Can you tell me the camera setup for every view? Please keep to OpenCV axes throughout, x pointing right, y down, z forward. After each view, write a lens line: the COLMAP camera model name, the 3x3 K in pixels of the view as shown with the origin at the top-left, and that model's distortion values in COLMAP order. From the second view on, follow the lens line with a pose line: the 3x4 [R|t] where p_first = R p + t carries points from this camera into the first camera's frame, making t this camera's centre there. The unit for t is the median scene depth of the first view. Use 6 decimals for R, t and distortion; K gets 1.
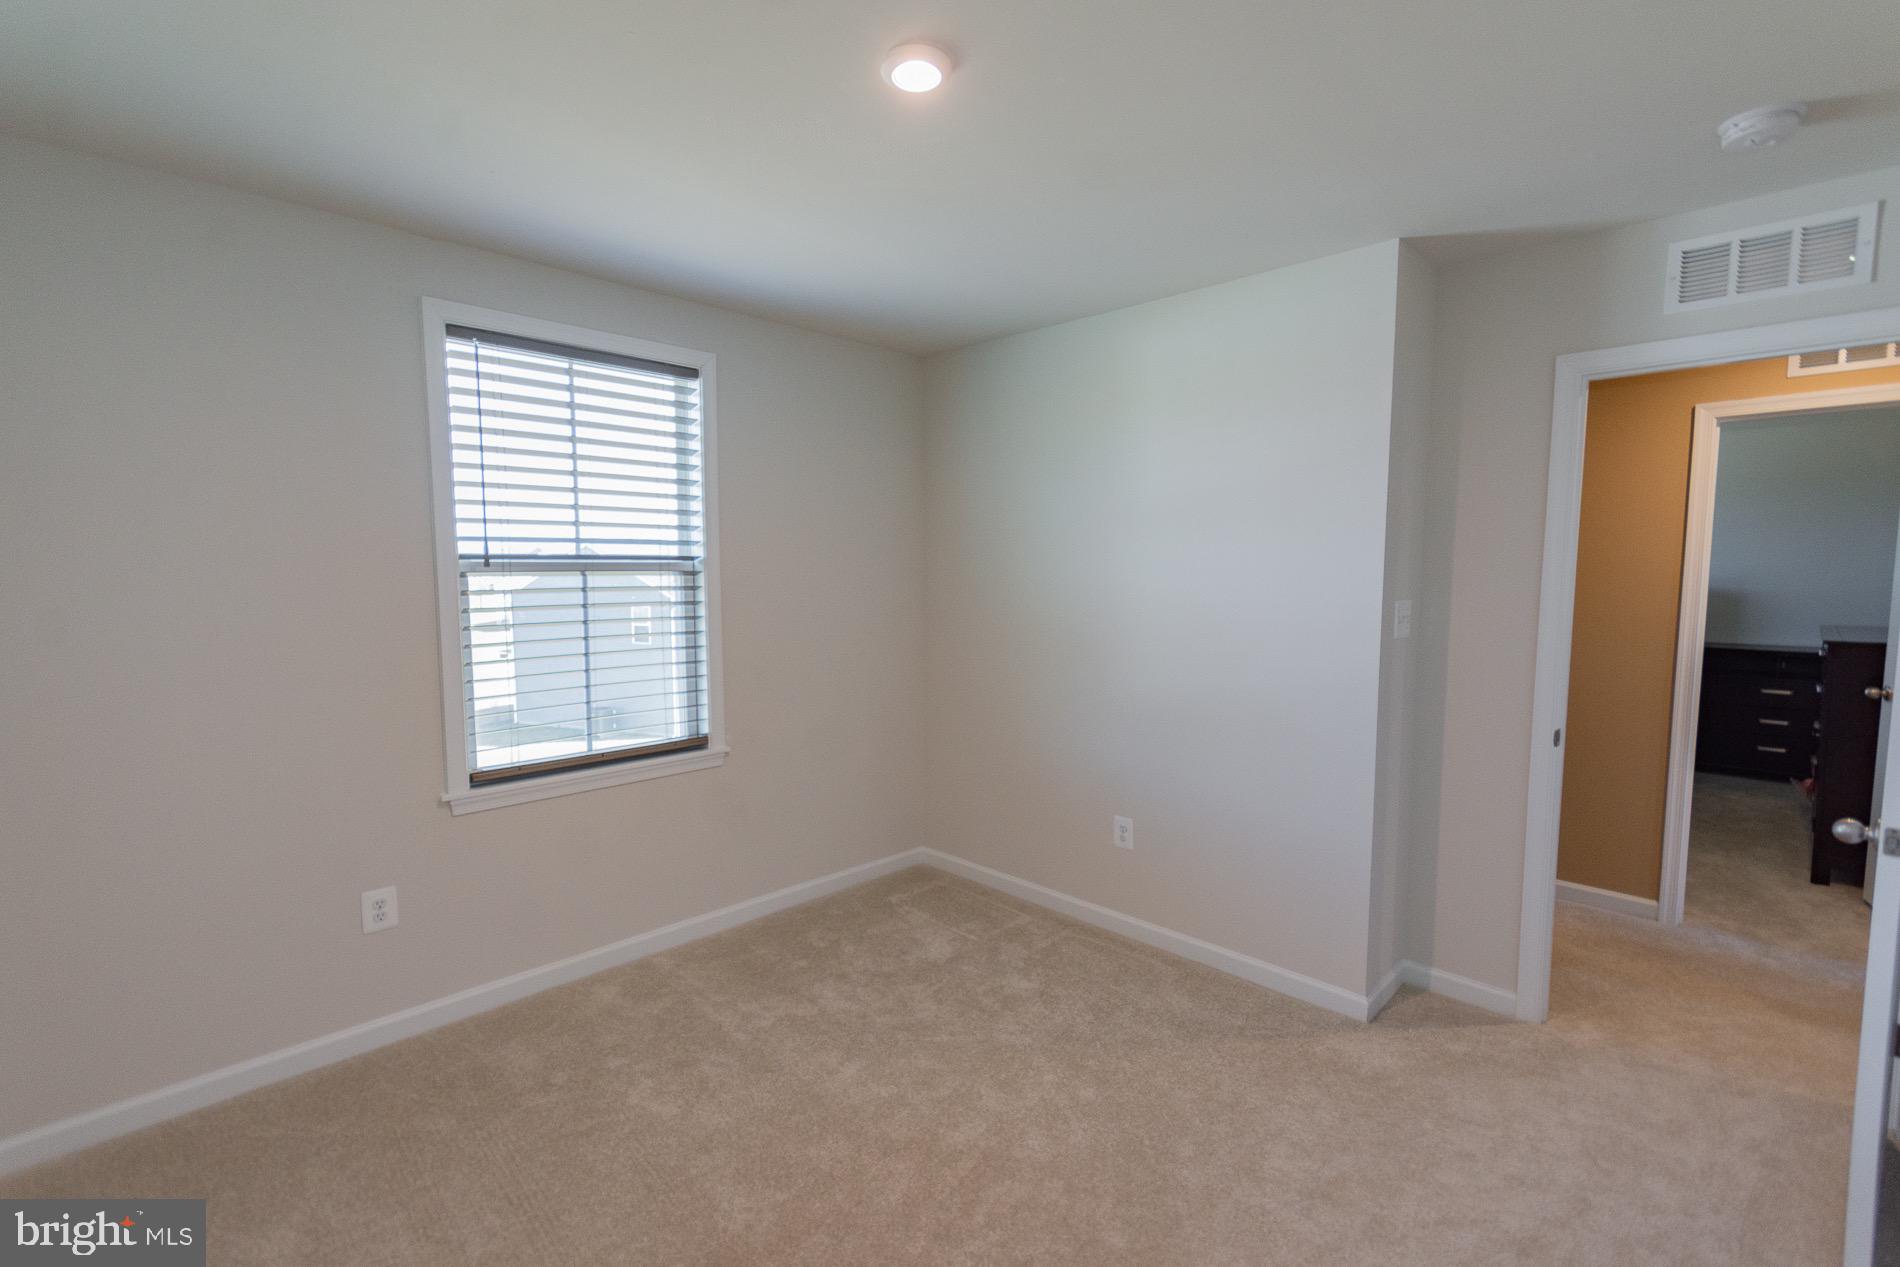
lens RADIAL K [[831.9, 0, 941.5], [0, 831.9, 643.8], [0, 0, 1]] dist [0.009237, -0.003616]
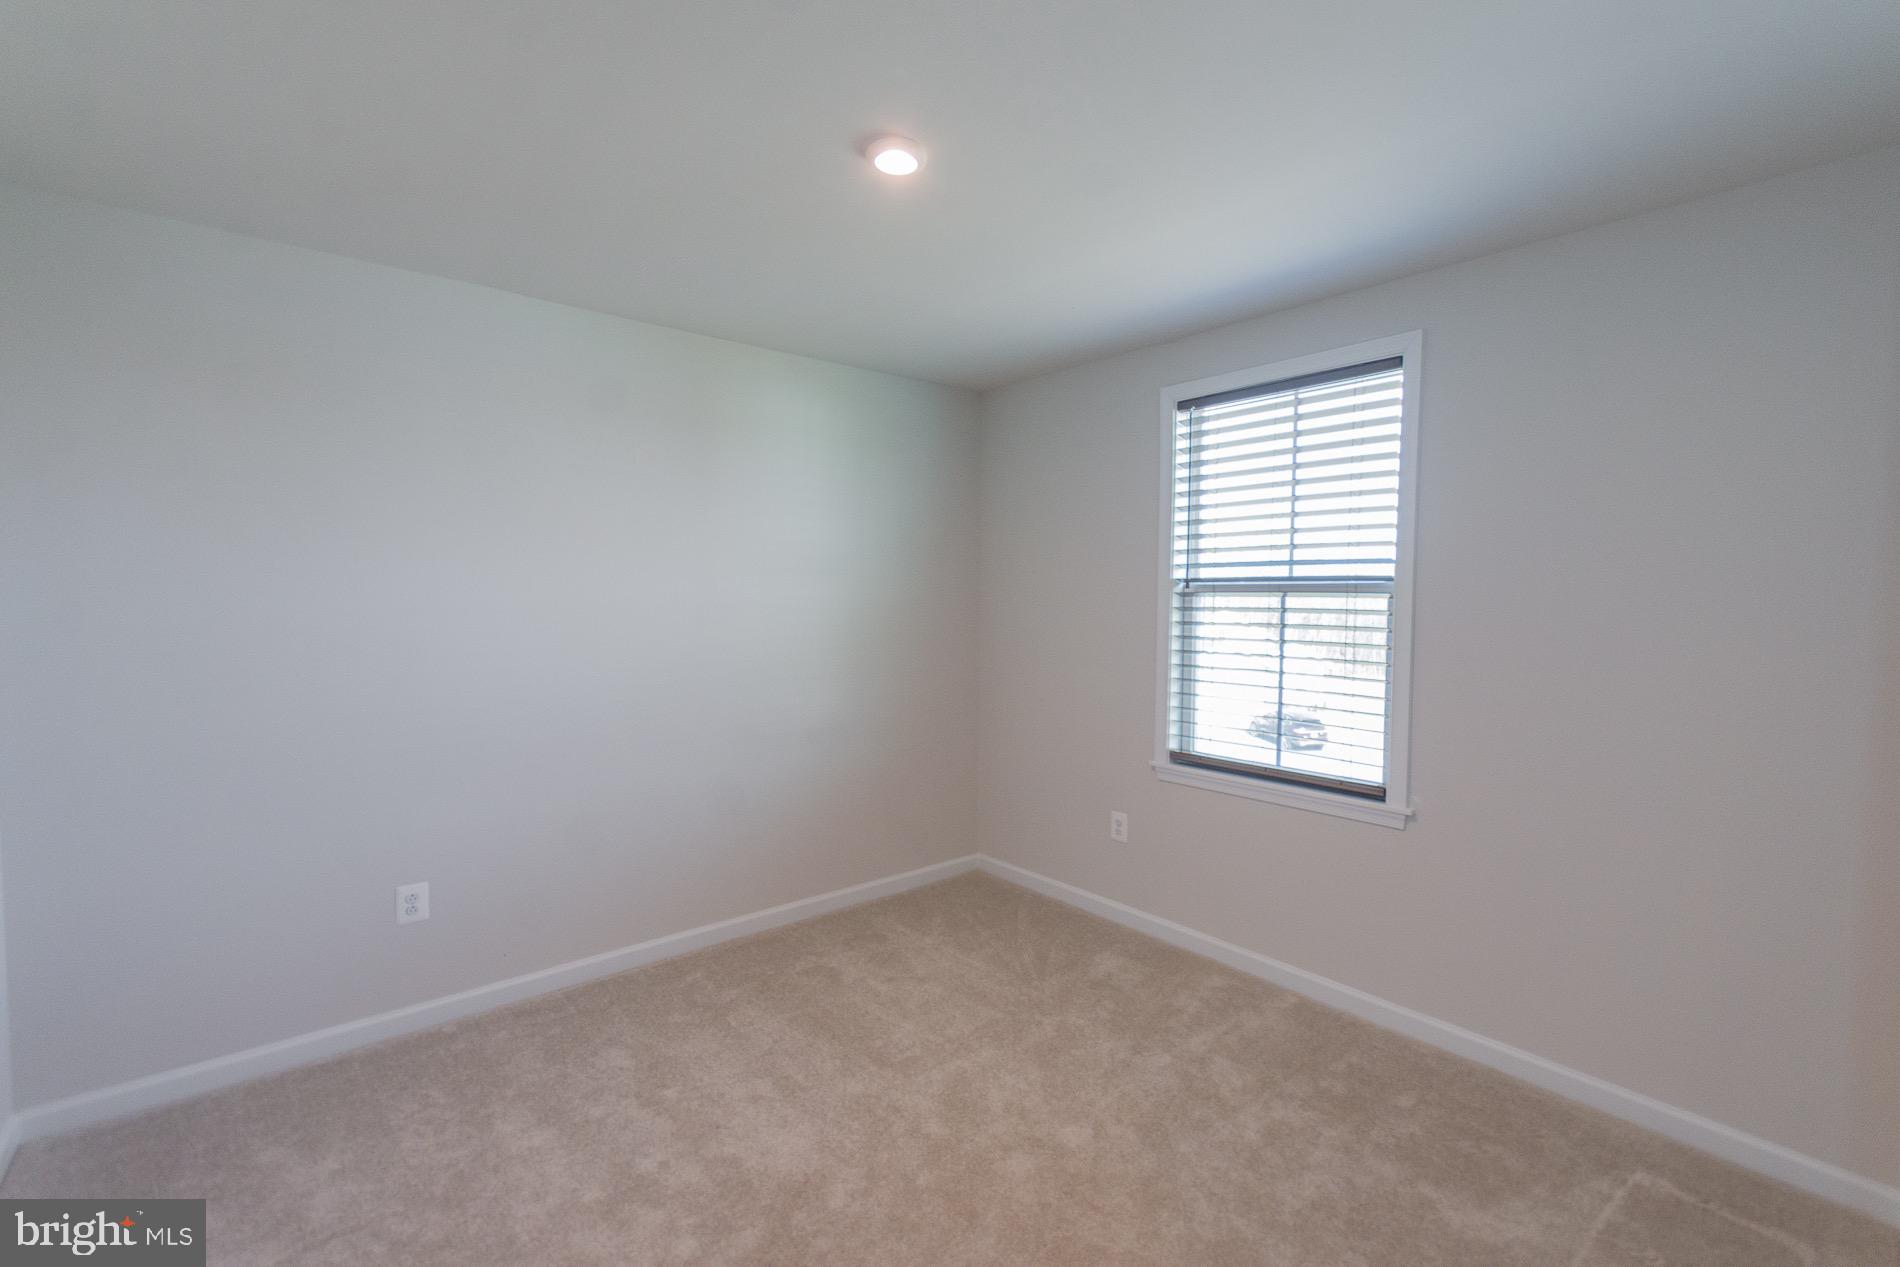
lens RADIAL K [[831.9, 0, 935.4], [0, 831.9, 642.7], [0, 0, 1]] dist [0.009237, -0.003616]
pose [[-0.092215, 0.063462, -0.993715, 0.653884], [-0.092613, 0.993094, 0.072017, -0.060004], [0.991423, 0.098672, -0.085701, 0.670520]]
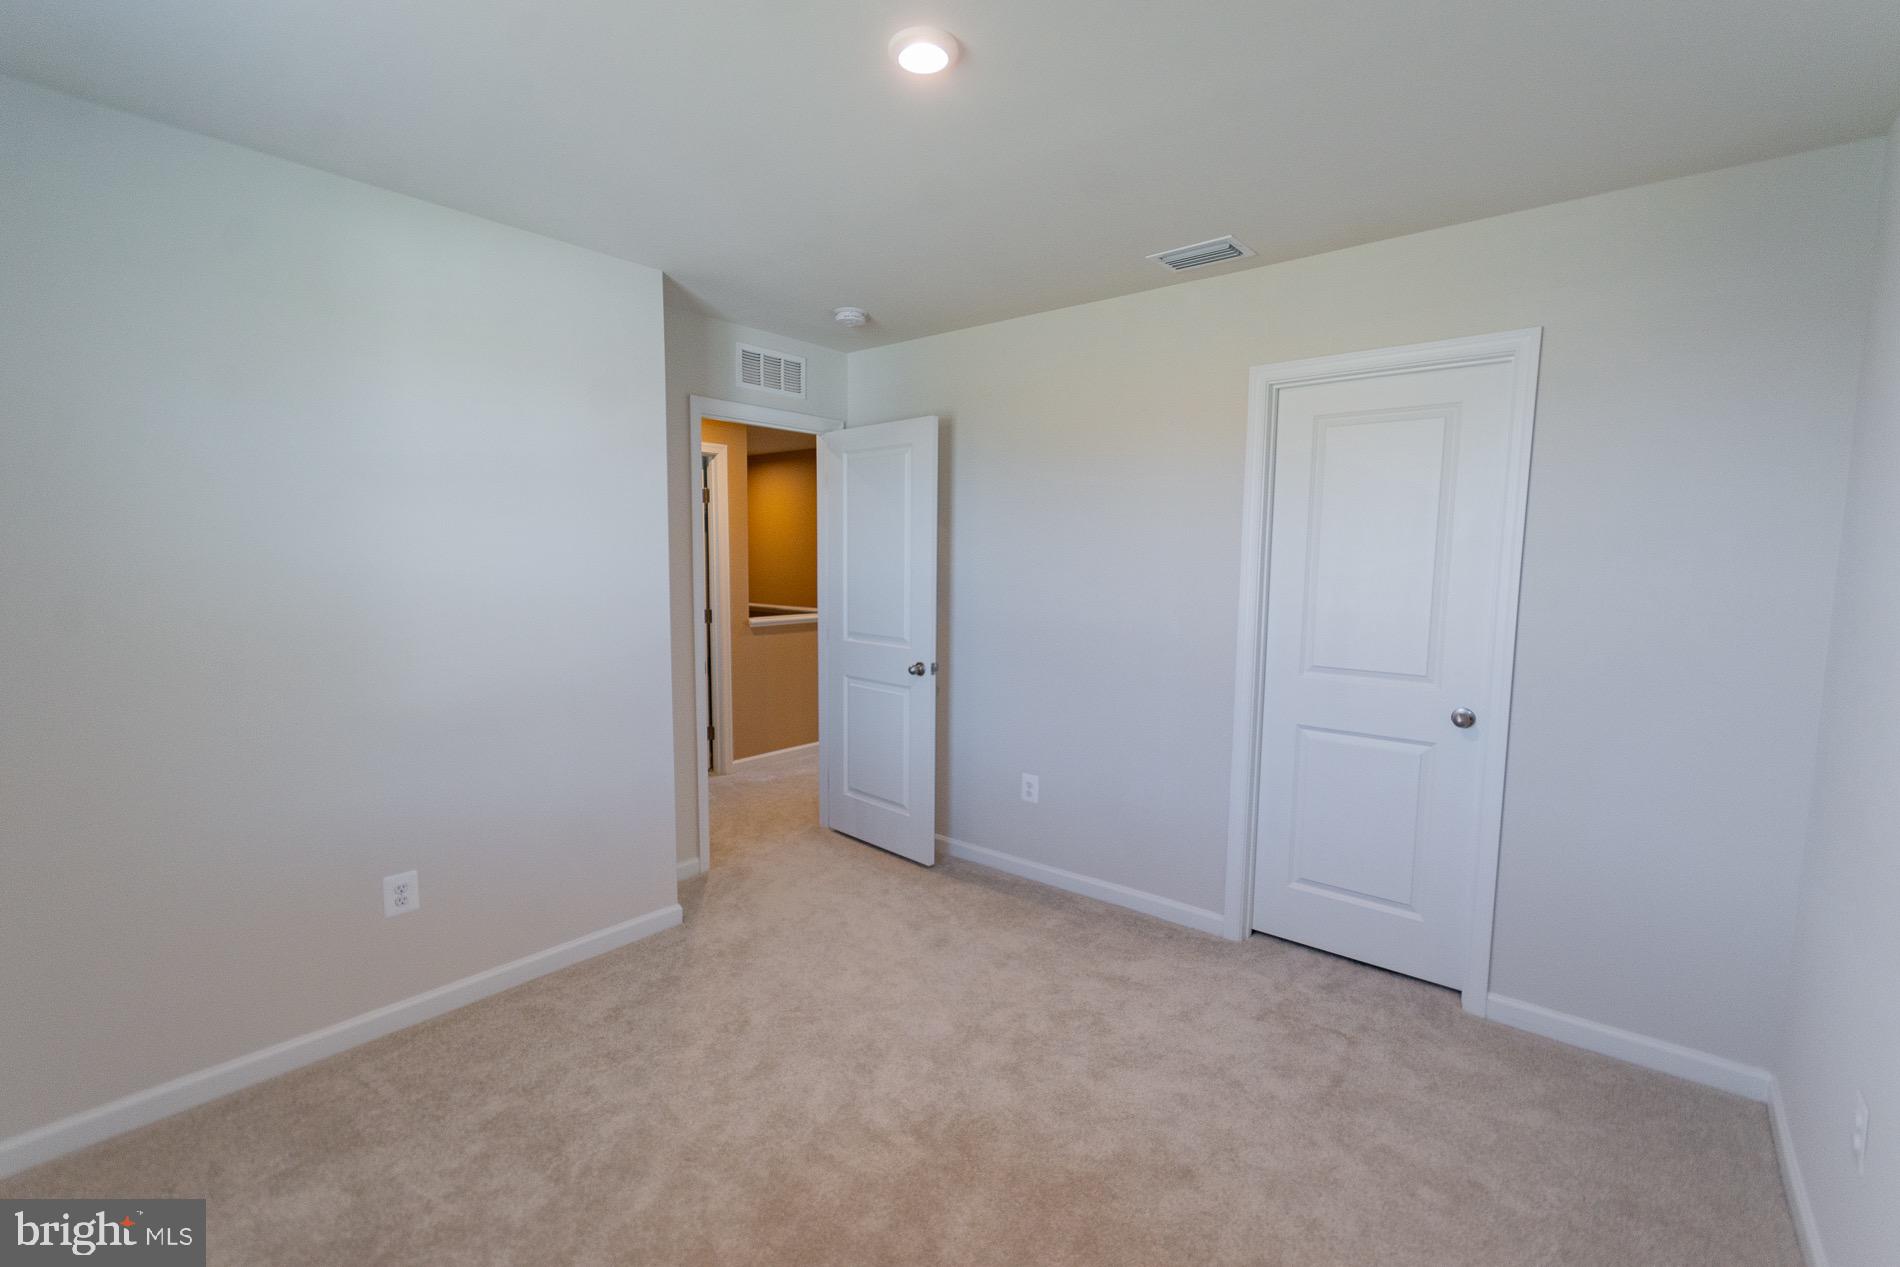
lens RADIAL K [[831.9, 0, 956.9], [0, 831.9, 641.5], [0, 0, 1]] dist [0.009237, -0.003616]
pose [[-0.105808, -0.104426, 0.988888, -0.615361], [0.073301, 0.990946, 0.112486, -0.050819], [-0.991681, 0.084388, -0.097196, 0.619656]]
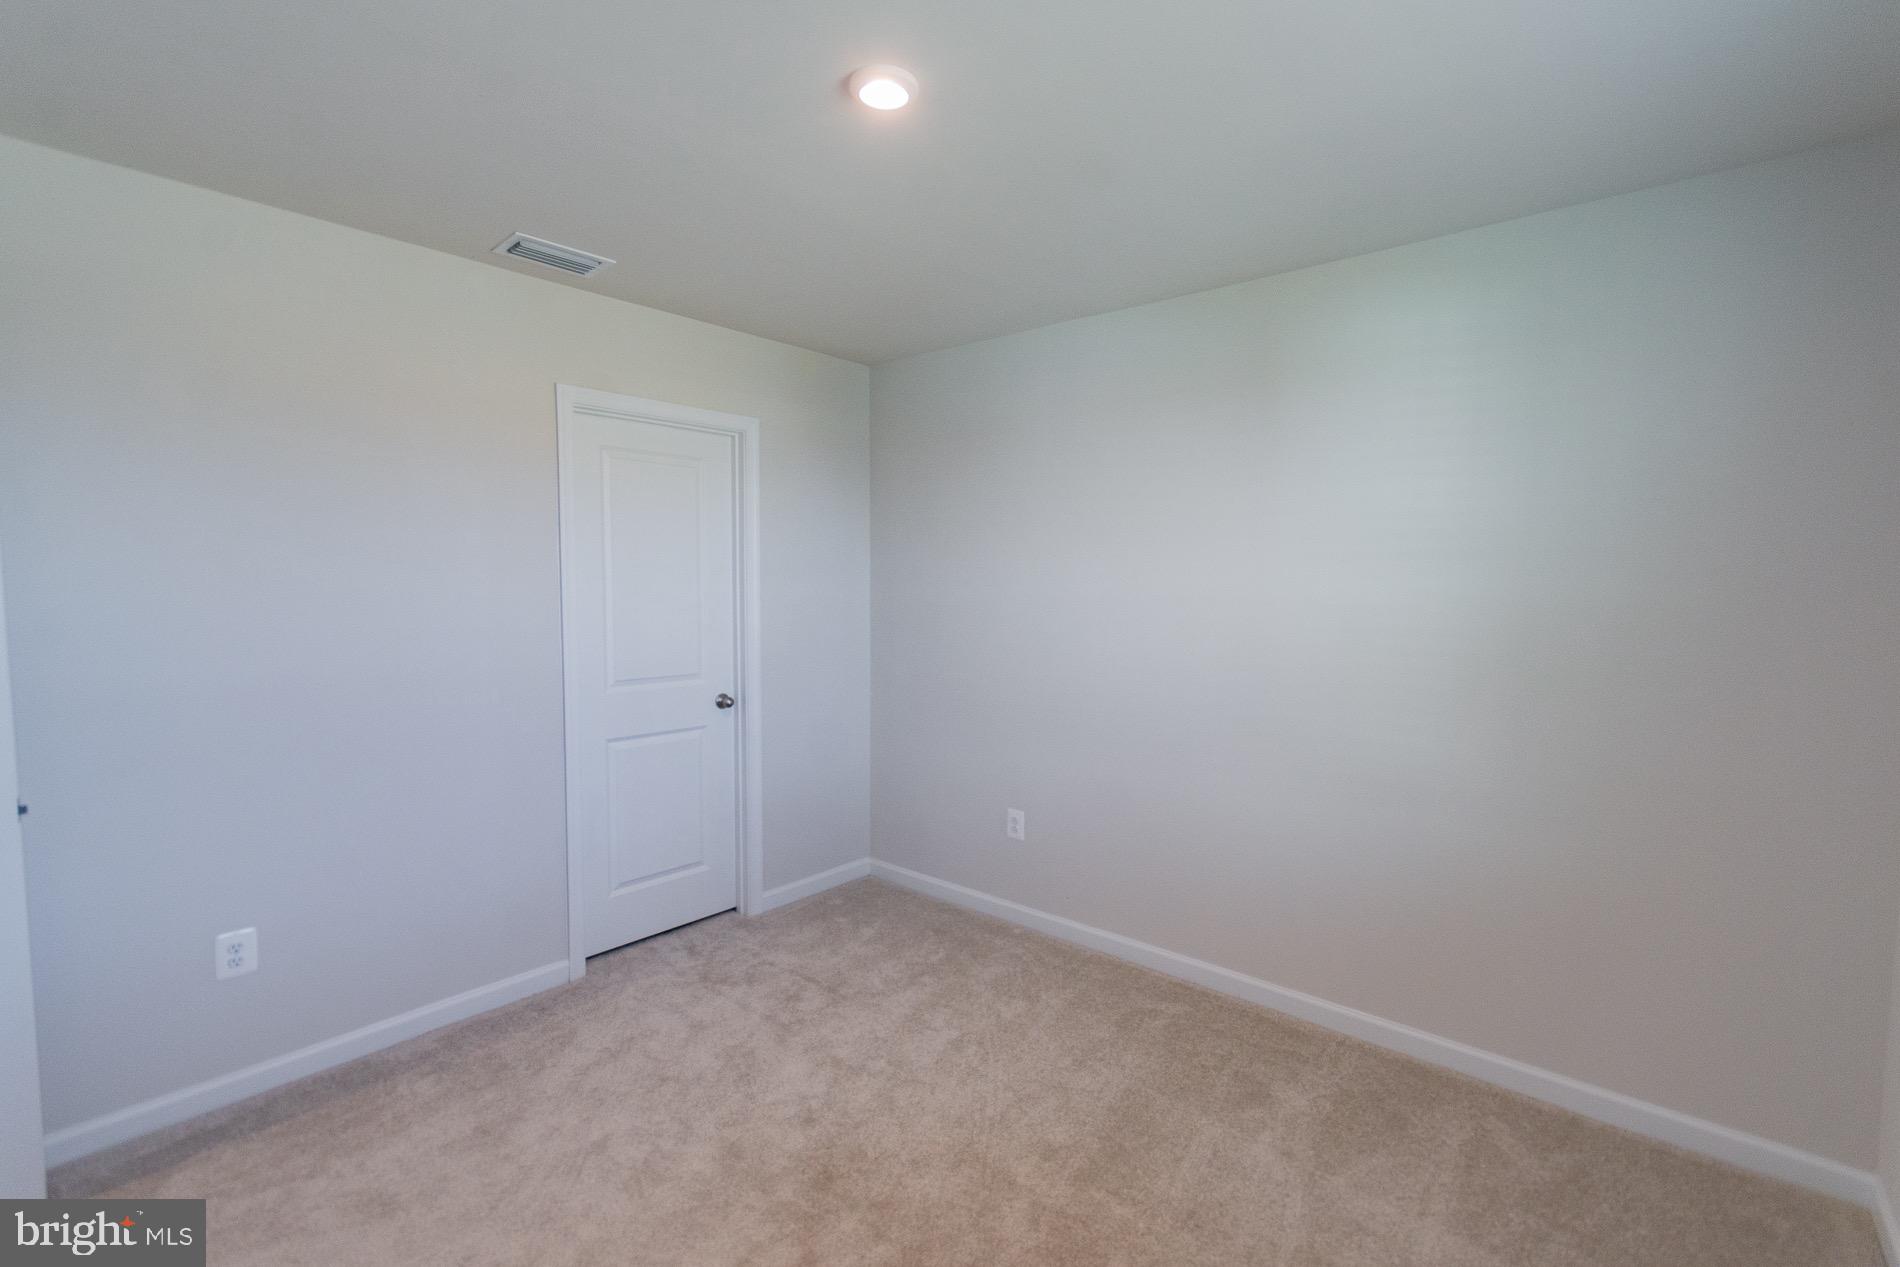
lens RADIAL K [[831.9, 0, 955.2], [0, 831.9, 638.4], [0, 0, 1]] dist [0.009237, -0.003616]
pose [[-0.997195, 0.000093, -0.074847, -0.018373], [-0.011227, 0.988500, 0.150804, -0.097071], [0.074000, 0.151221, -0.985726, 1.180150]]
